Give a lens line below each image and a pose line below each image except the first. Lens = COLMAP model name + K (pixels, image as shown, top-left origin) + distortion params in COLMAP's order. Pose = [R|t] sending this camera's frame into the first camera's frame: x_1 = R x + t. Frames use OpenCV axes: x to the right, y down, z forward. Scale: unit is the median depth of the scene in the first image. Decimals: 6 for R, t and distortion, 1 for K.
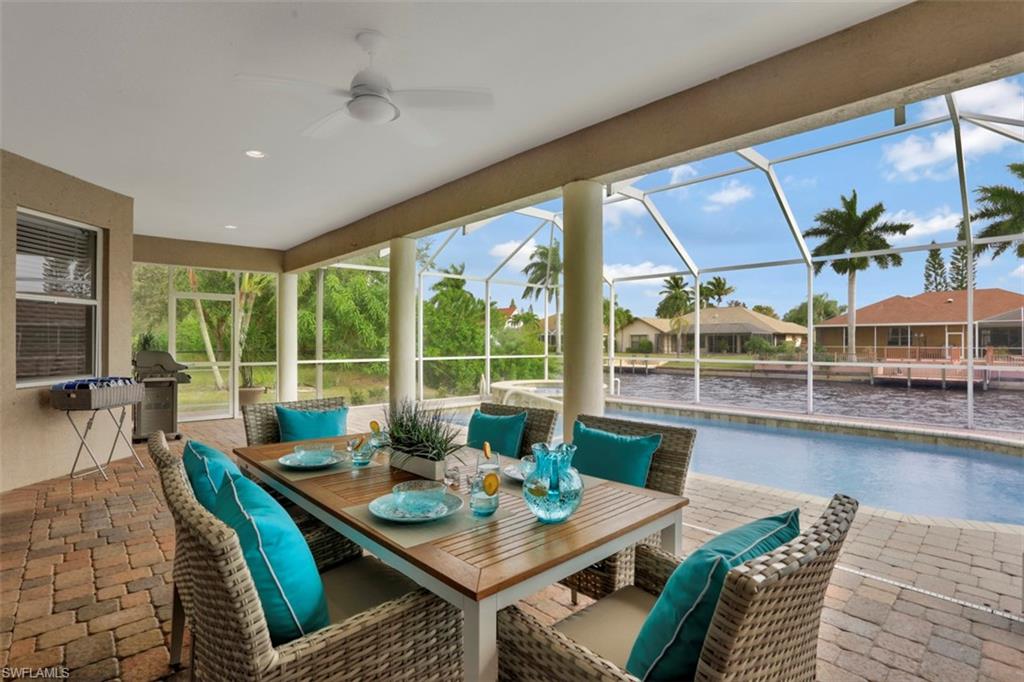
lens RADIAL K [[500.7, 0, 506.9], [0, 500.7, 340.6], [0, 0, 1]] dist [-0.038806, 0.001178]
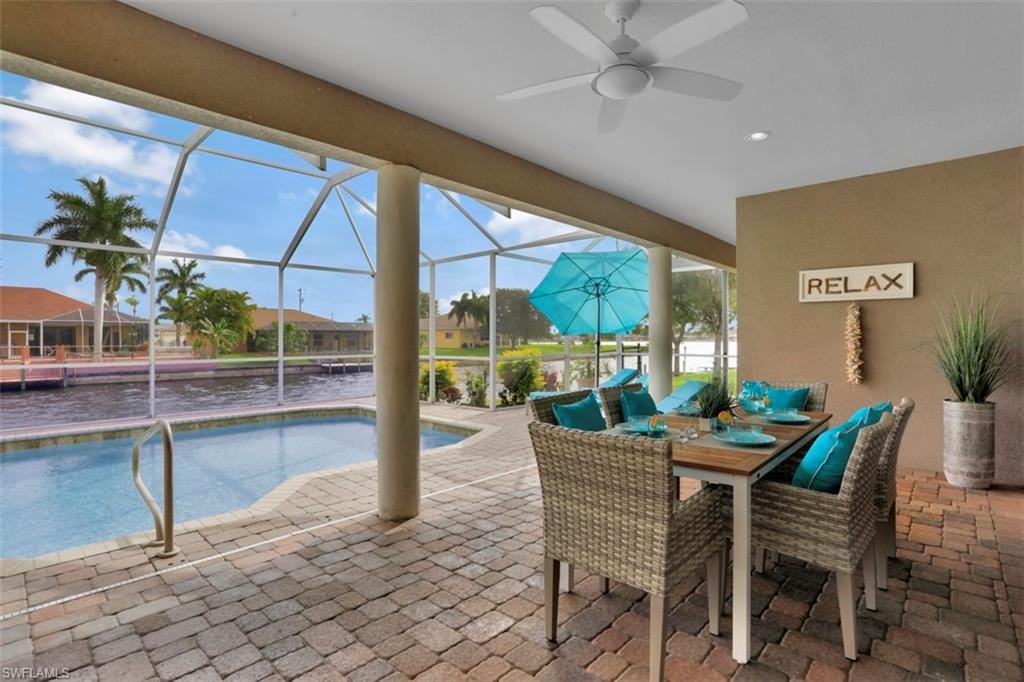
lens RADIAL K [[500.7, 0, 506.9], [0, 500.7, 340.6], [0, 0, 1]] dist [-0.038806, 0.001178]
pose [[-0.069956, -0.005227, 0.997536, -0.270736], [0.003428, 0.999979, 0.005481, 0.000388], [-0.997544, 0.003803, -0.069937, 0.295739]]
